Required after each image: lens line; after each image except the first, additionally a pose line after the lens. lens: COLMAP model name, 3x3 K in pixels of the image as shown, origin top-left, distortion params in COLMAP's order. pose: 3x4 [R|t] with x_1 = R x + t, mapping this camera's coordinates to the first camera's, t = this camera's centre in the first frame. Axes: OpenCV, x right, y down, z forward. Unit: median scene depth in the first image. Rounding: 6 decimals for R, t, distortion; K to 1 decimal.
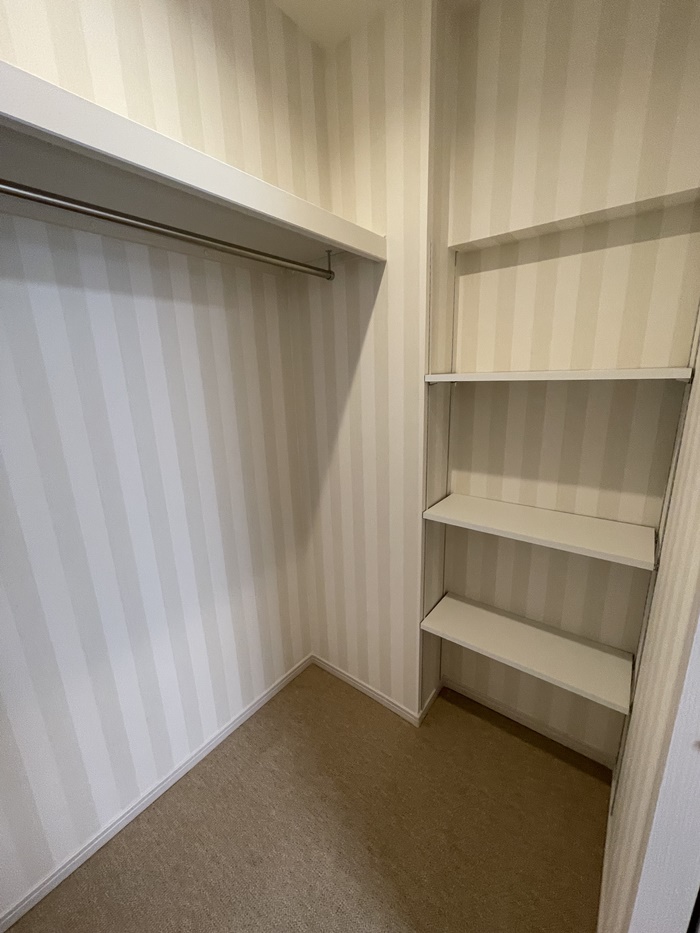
lens RADIAL K [[377.9, 0, 351.3], [0, 377.9, 468.3], [0, 0, 1]] dist [-0.002916, 0.000350]
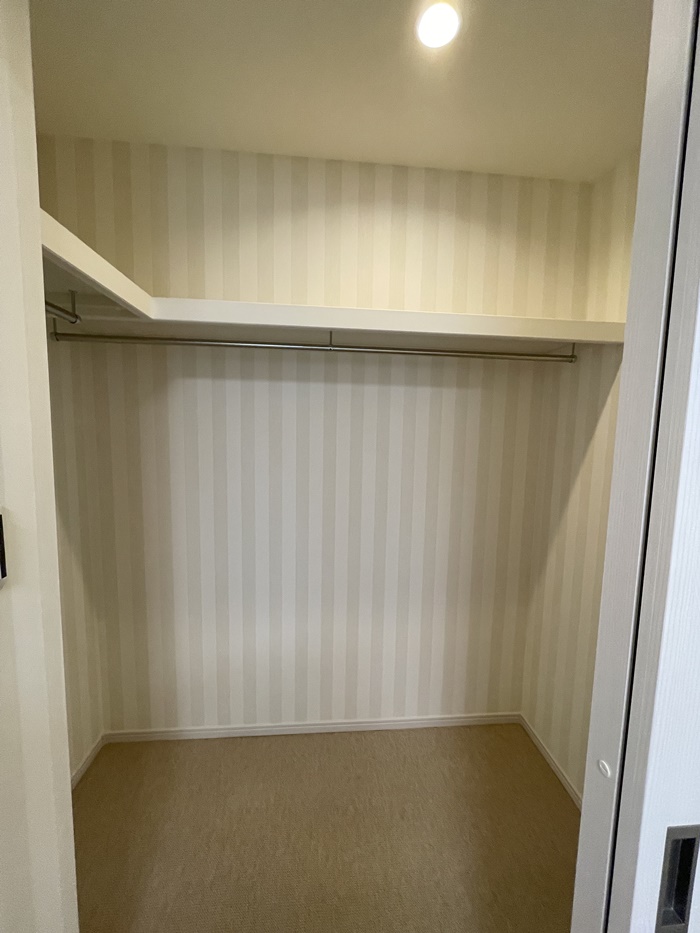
lens RADIAL K [[377.9, 0, 351.3], [0, 377.9, 468.3], [0, 0, 1]] dist [-0.002916, 0.000350]
pose [[0.676752, 0.114985, -0.727176, 0.343318], [-0.222588, 0.973459, -0.053225, 0.019326], [0.701756, 0.197881, 0.684385, -0.176276]]
